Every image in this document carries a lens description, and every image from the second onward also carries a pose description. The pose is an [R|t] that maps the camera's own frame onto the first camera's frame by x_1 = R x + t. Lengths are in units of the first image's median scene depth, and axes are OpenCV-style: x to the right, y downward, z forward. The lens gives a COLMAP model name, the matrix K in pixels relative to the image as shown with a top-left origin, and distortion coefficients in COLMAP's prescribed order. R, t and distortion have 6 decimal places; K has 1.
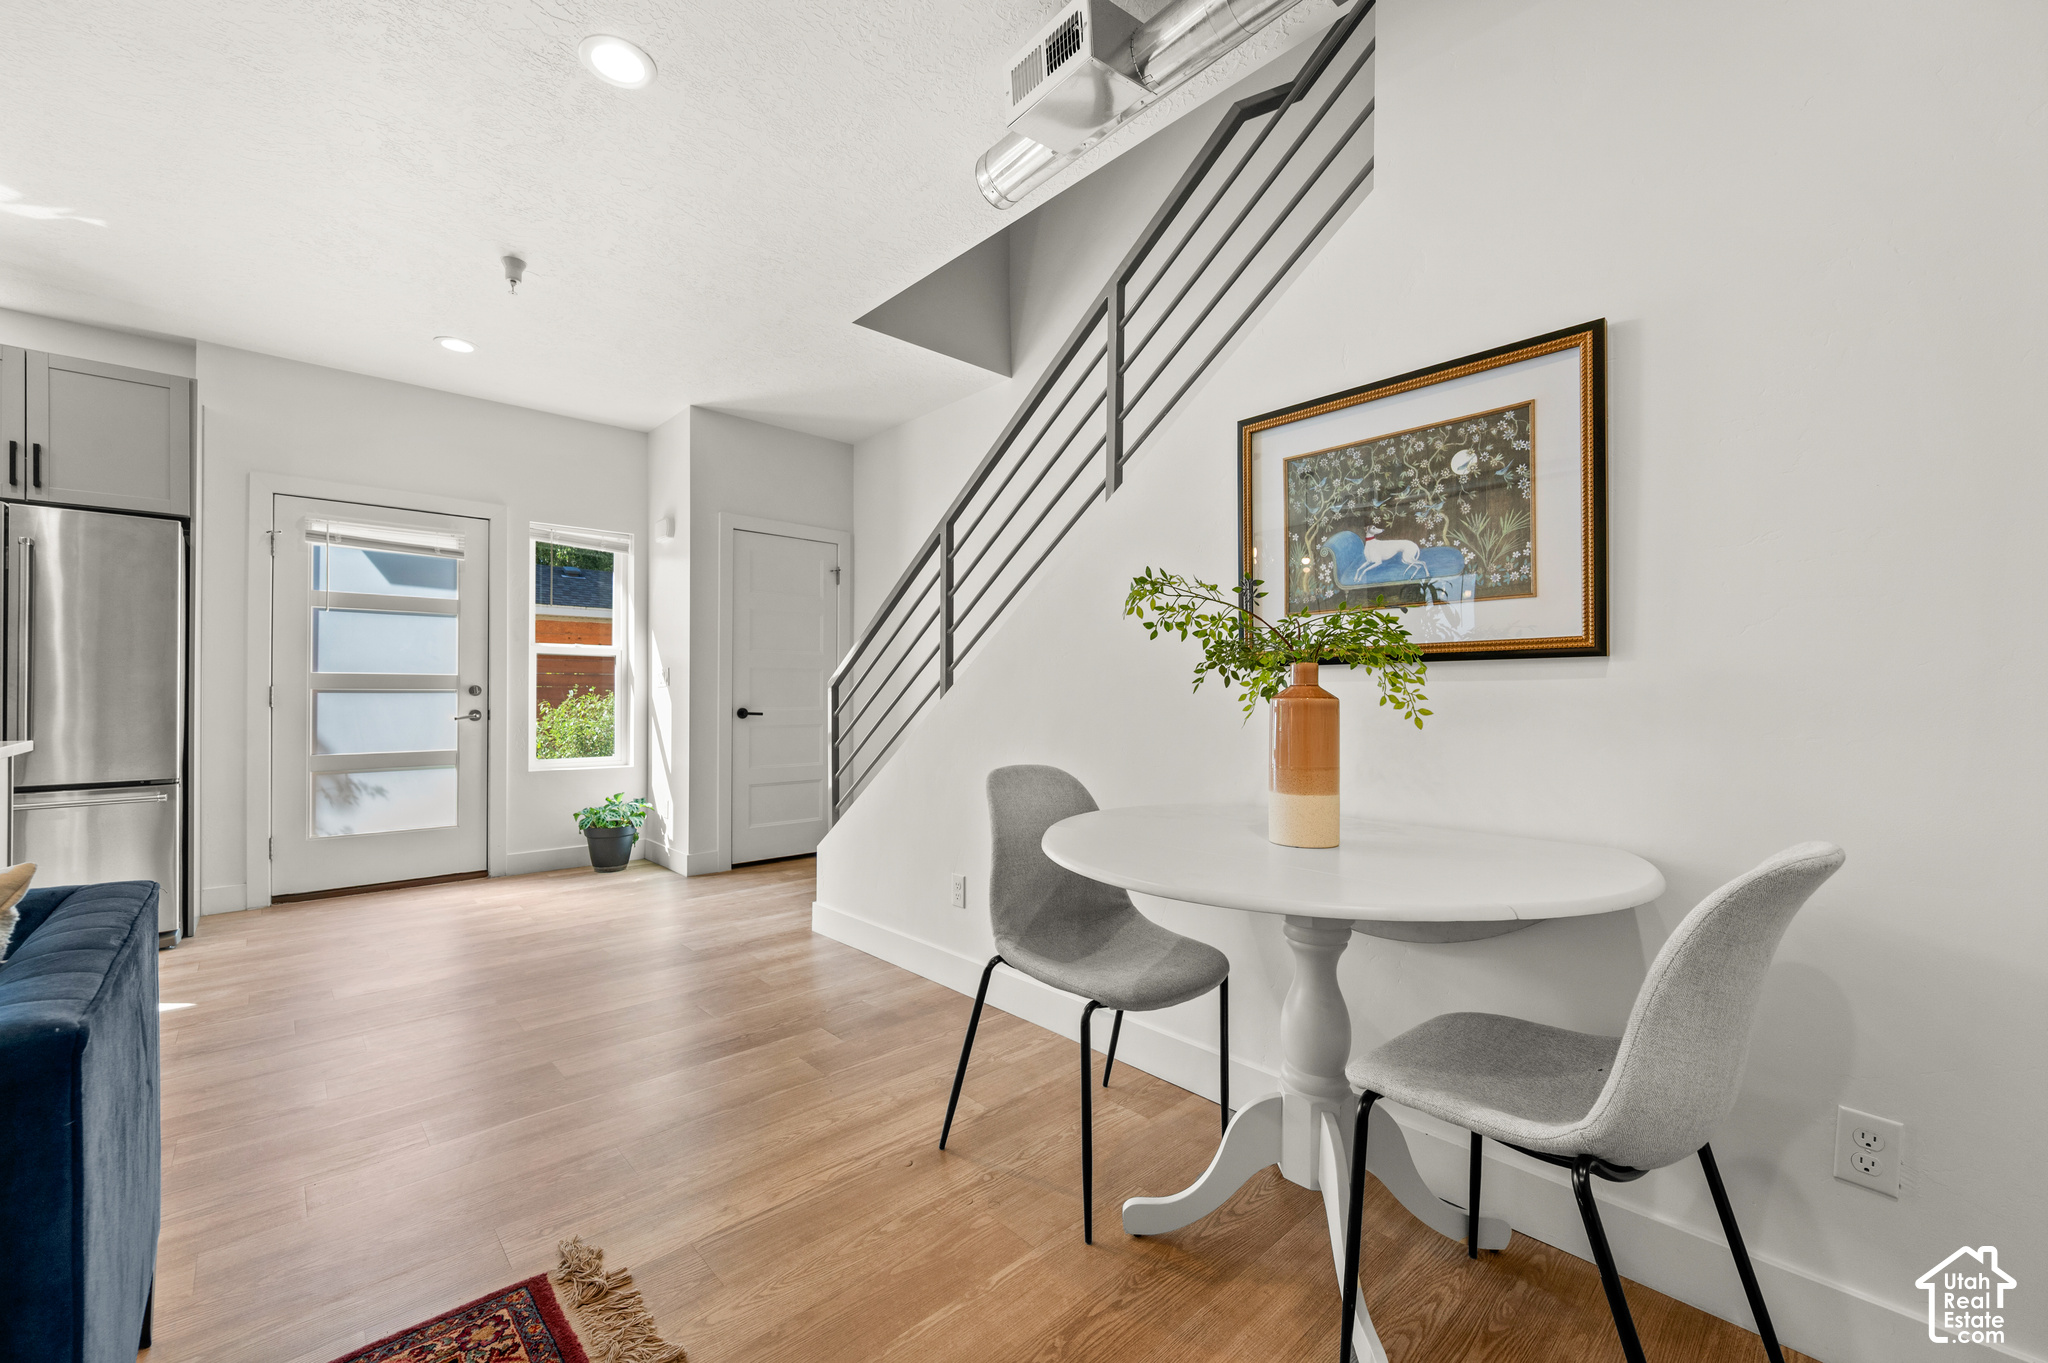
lens RADIAL K [[817.5, 0, 1036.1], [0, 817.5, 686.4], [0, 0, 1]] dist [0.004172, -0.001327]
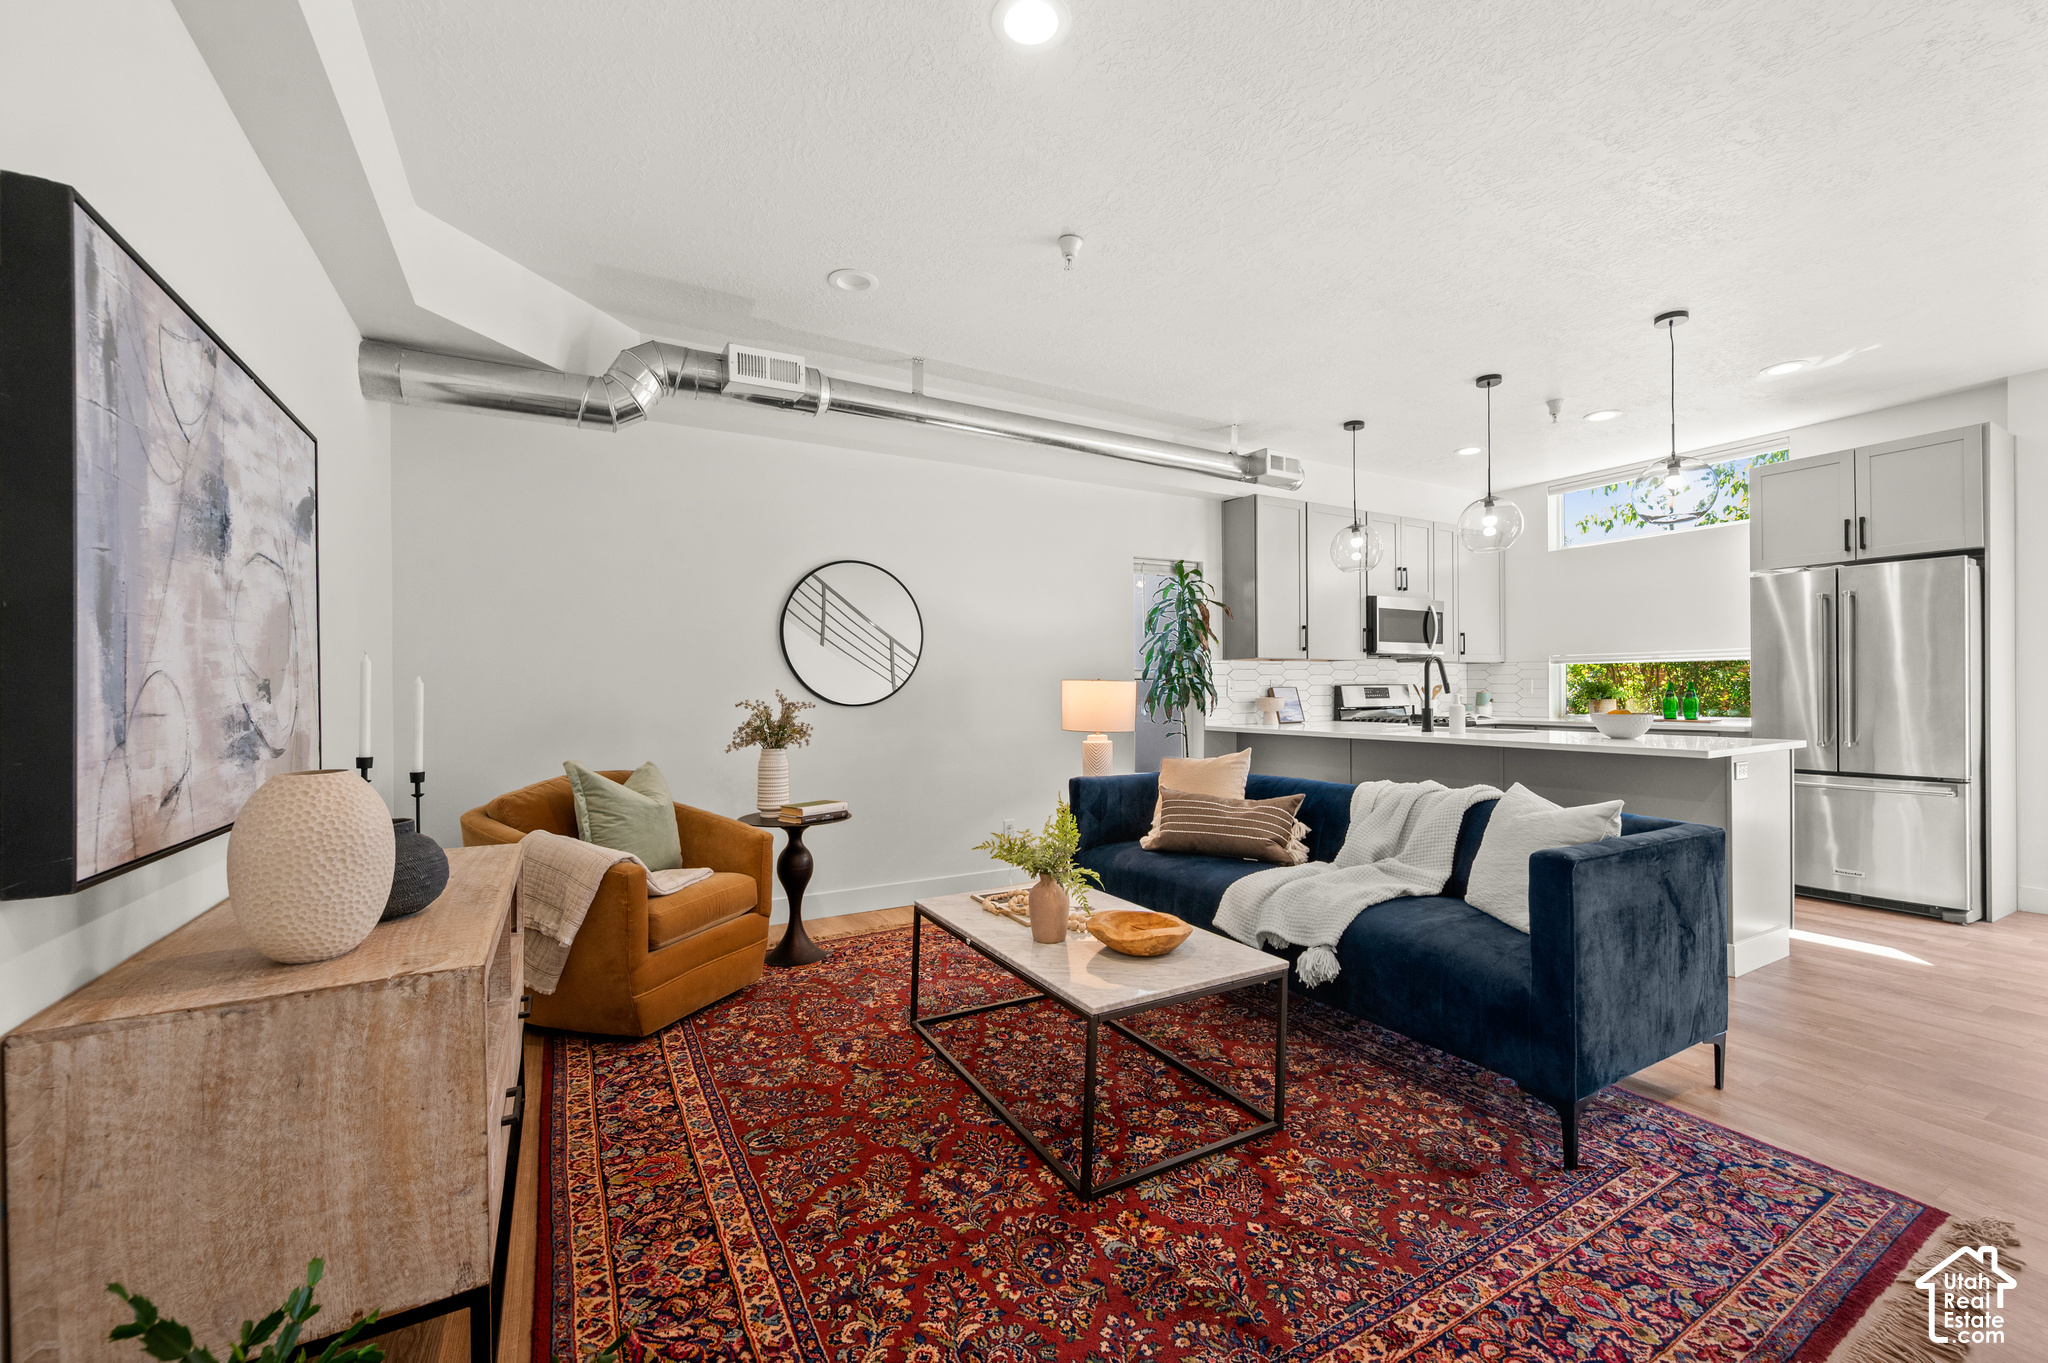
lens RADIAL K [[817.5, 0, 1037.1], [0, 817.5, 690.1], [0, 0, 1]] dist [0.004172, -0.001327]
pose [[-0.227338, 0.000077, -0.973816, 0.283513], [0.013108, 0.999910, -0.002981, -0.020596], [0.973728, -0.013443, -0.227318, -0.005121]]
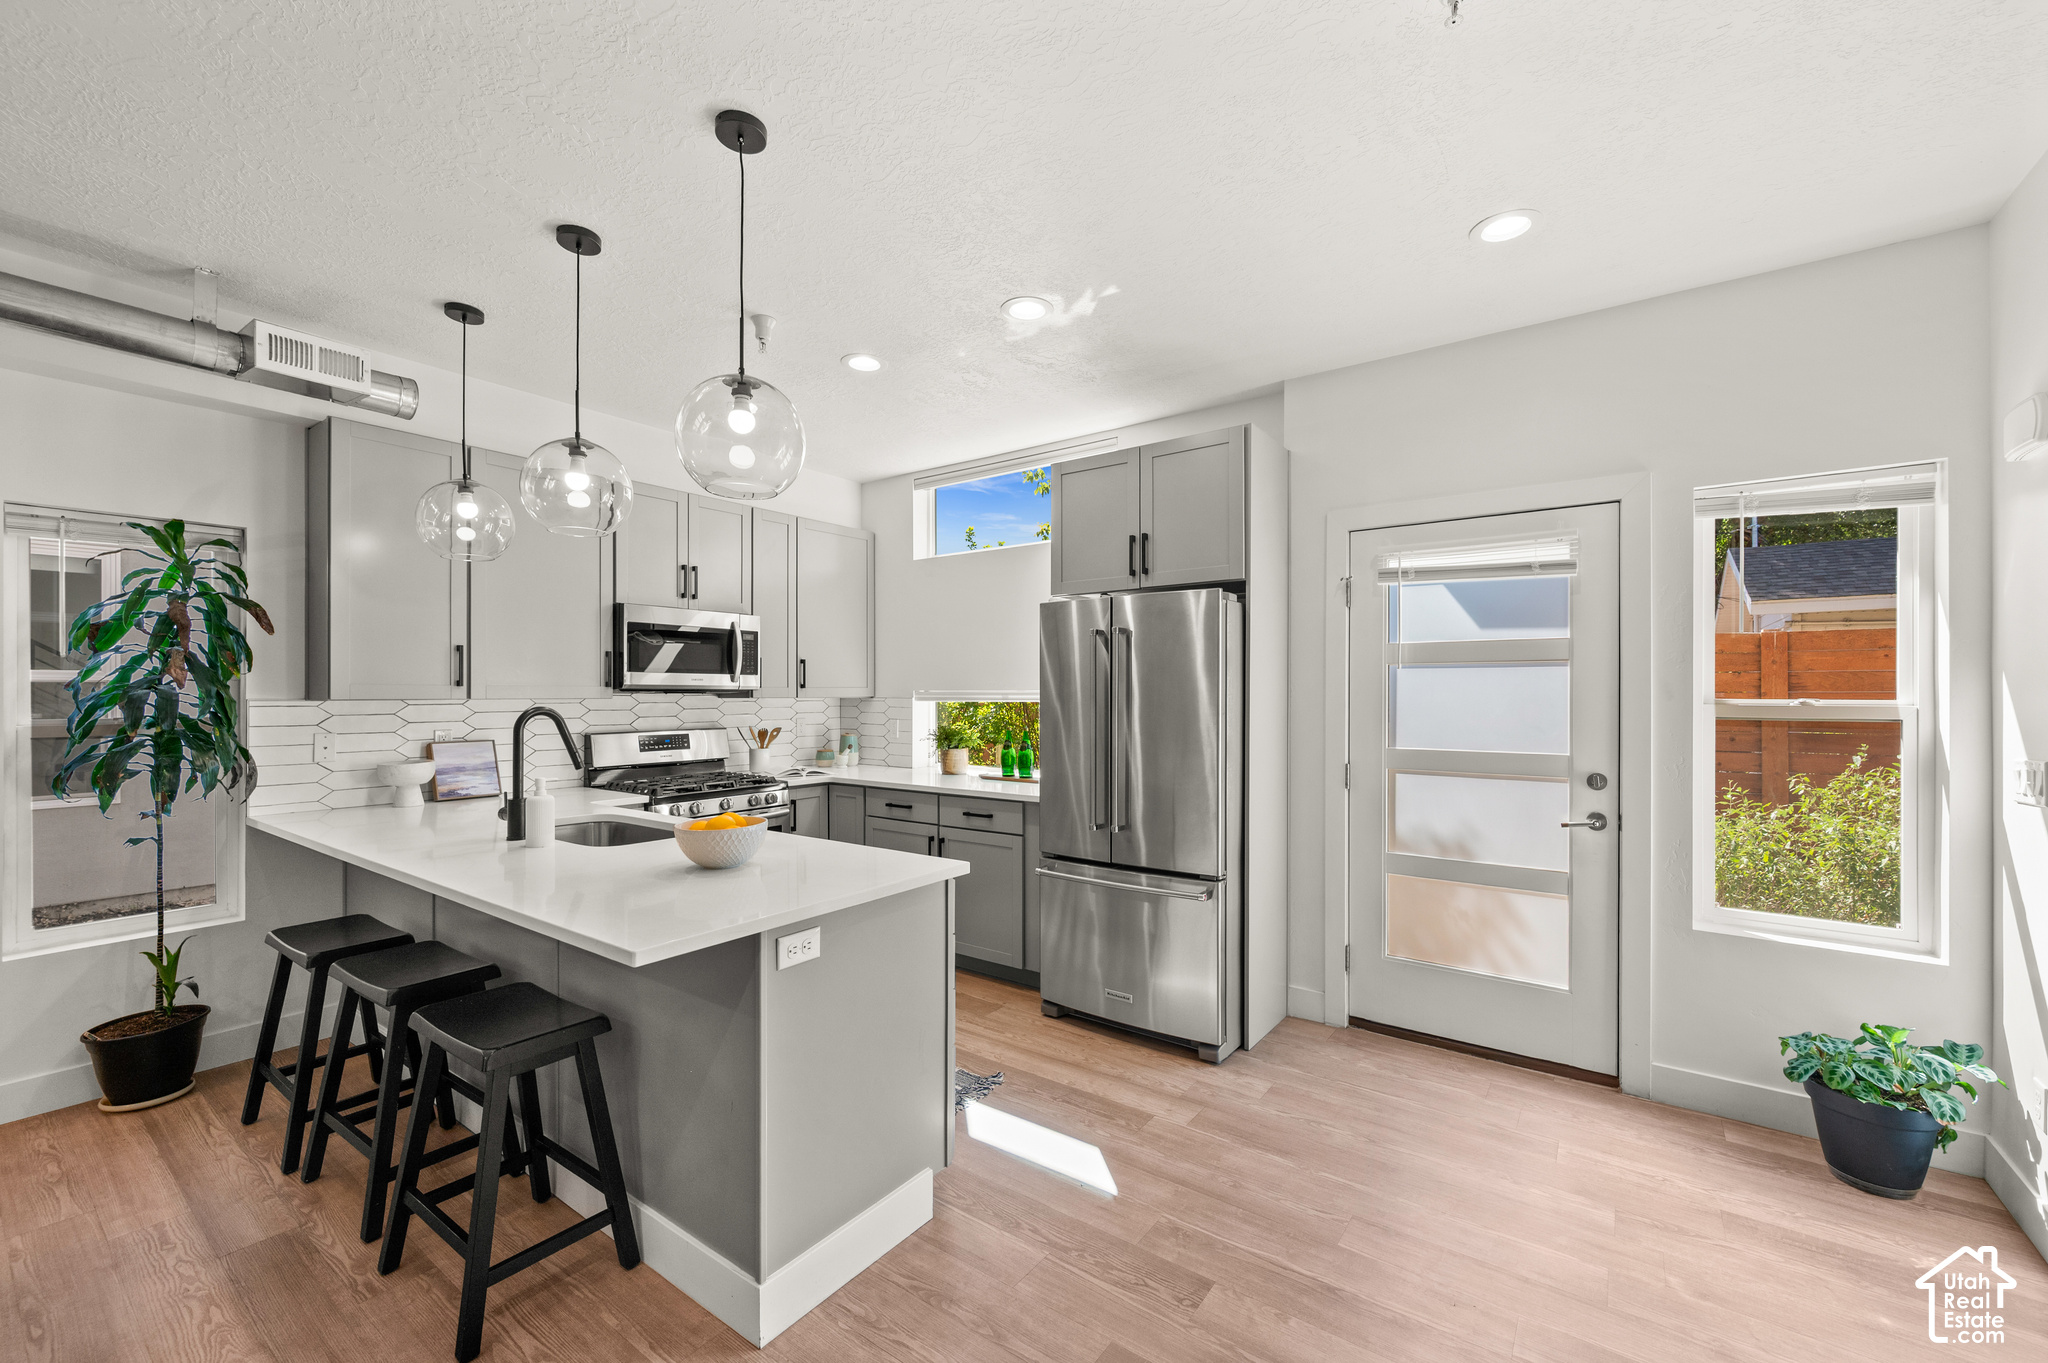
lens RADIAL K [[817.5, 0, 1026.7], [0, 817.5, 693.5], [0, 0, 1]] dist [0.004172, -0.001327]
pose [[0.187188, -0.001230, -0.982323, -0.162557], [0.006428, 0.999979, -0.000027, -0.067956], [0.982303, -0.006309, 0.187192, 0.482475]]
